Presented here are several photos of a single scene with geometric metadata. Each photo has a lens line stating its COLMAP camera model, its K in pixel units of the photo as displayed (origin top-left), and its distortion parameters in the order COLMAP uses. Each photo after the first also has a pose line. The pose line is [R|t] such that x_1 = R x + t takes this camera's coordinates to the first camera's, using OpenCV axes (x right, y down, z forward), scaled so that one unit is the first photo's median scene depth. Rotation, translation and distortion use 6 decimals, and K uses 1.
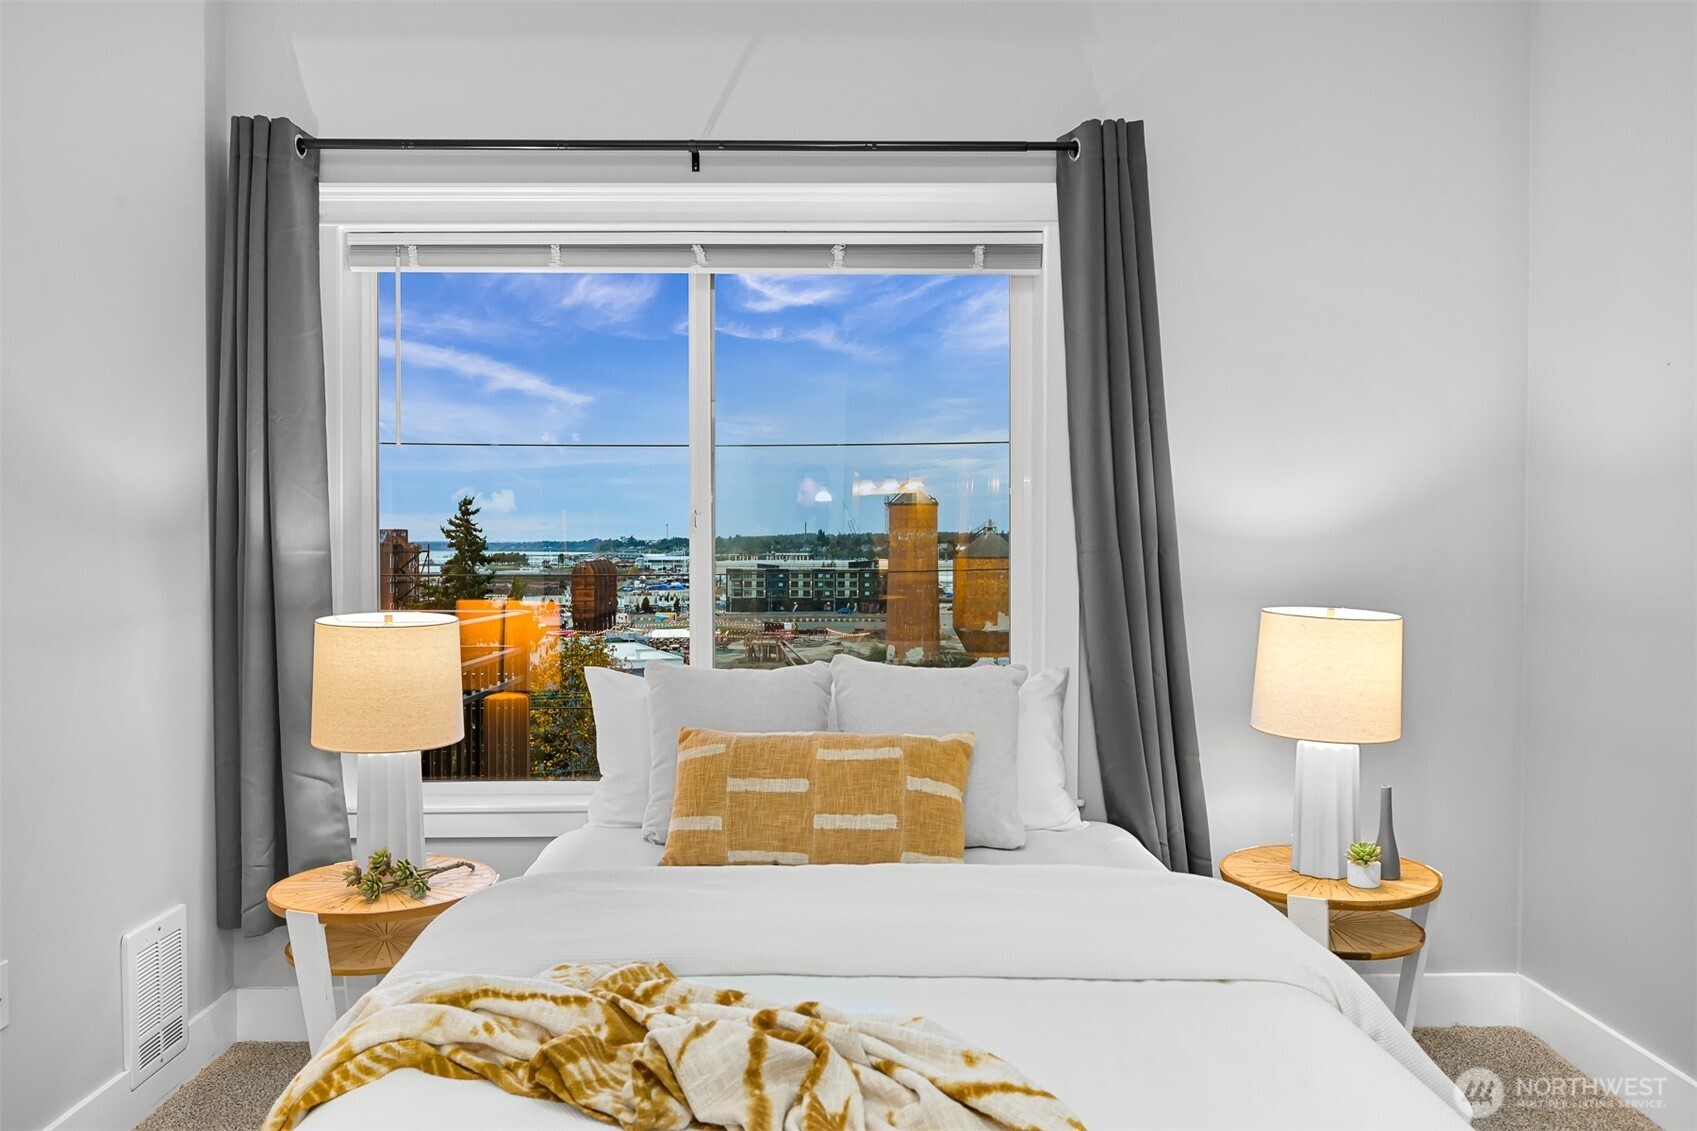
lens RADIAL K [[1329.9, 0, 854.8], [0, 1329.9, 557.7], [0, 0, 1]] dist [0.021793, -0.001326]
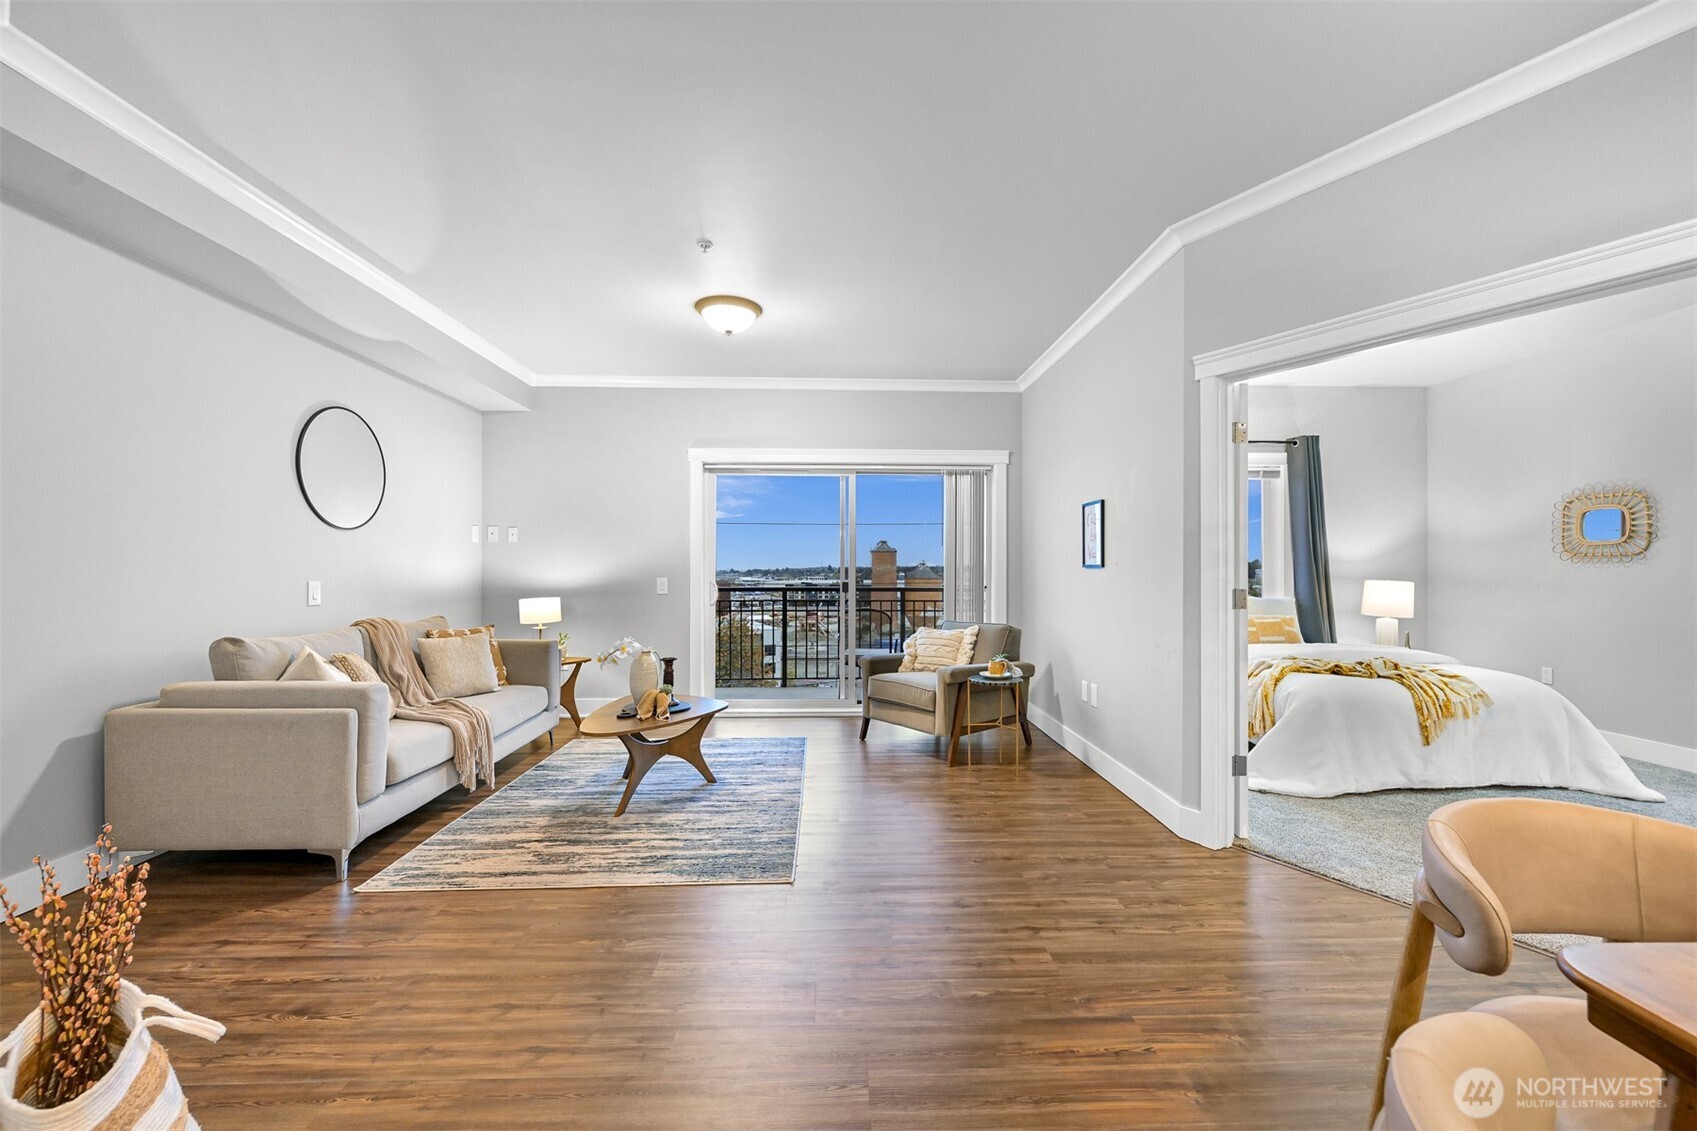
lens RADIAL K [[682.0, 0, 856.5], [0, 682.0, 568.3], [0, 0, 1]] dist [0.001430, 0.000755]
pose [[0.999757, 0.000250, 0.022048, -0.954730], [0.000109, 0.999868, -0.016263, 0.032642], [-0.022049, 0.016261, 0.999625, -0.664169]]
